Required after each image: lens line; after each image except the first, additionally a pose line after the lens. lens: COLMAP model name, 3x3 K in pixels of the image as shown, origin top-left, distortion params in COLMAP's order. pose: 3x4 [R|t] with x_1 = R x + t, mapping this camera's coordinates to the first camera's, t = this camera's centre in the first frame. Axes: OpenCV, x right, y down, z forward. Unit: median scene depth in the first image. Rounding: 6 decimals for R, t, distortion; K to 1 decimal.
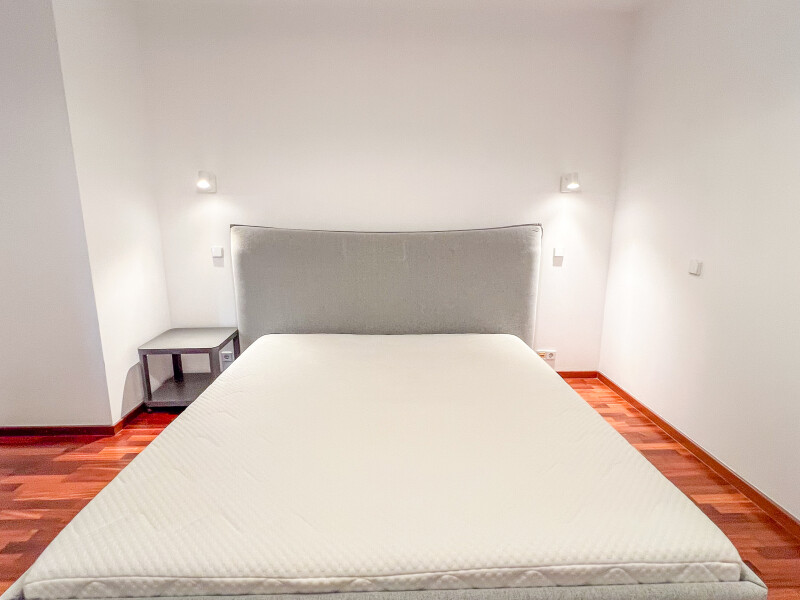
lens RADIAL K [[432.2, 0, 400.4], [0, 432.2, 305.6], [0, 0, 1]] dist [0.008611, 0.000214]
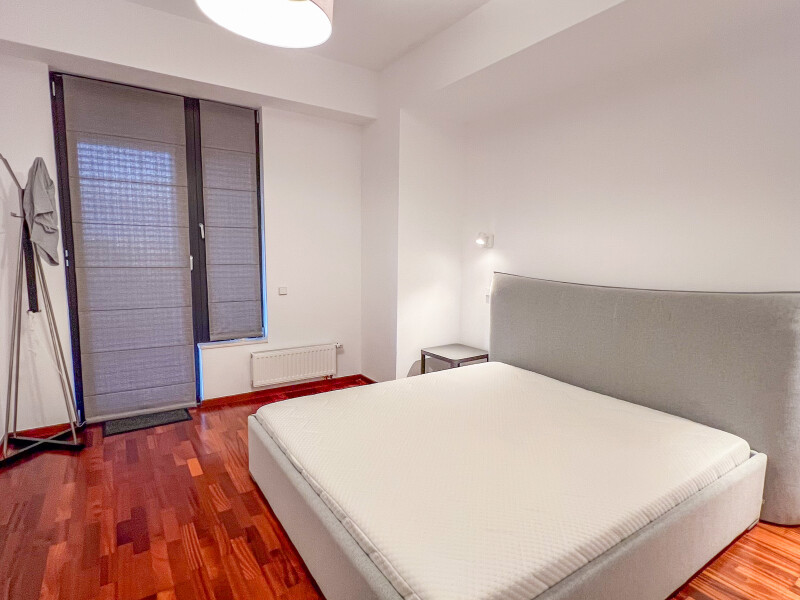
lens RADIAL K [[432.2, 0, 400.8], [0, 432.2, 296.9], [0, 0, 1]] dist [0.008611, 0.000214]
pose [[0.521517, 0.096754, -0.847737, 0.582541], [-0.205427, 0.978562, -0.014691, -0.040404], [0.828142, 0.181810, 0.530213, 0.105086]]
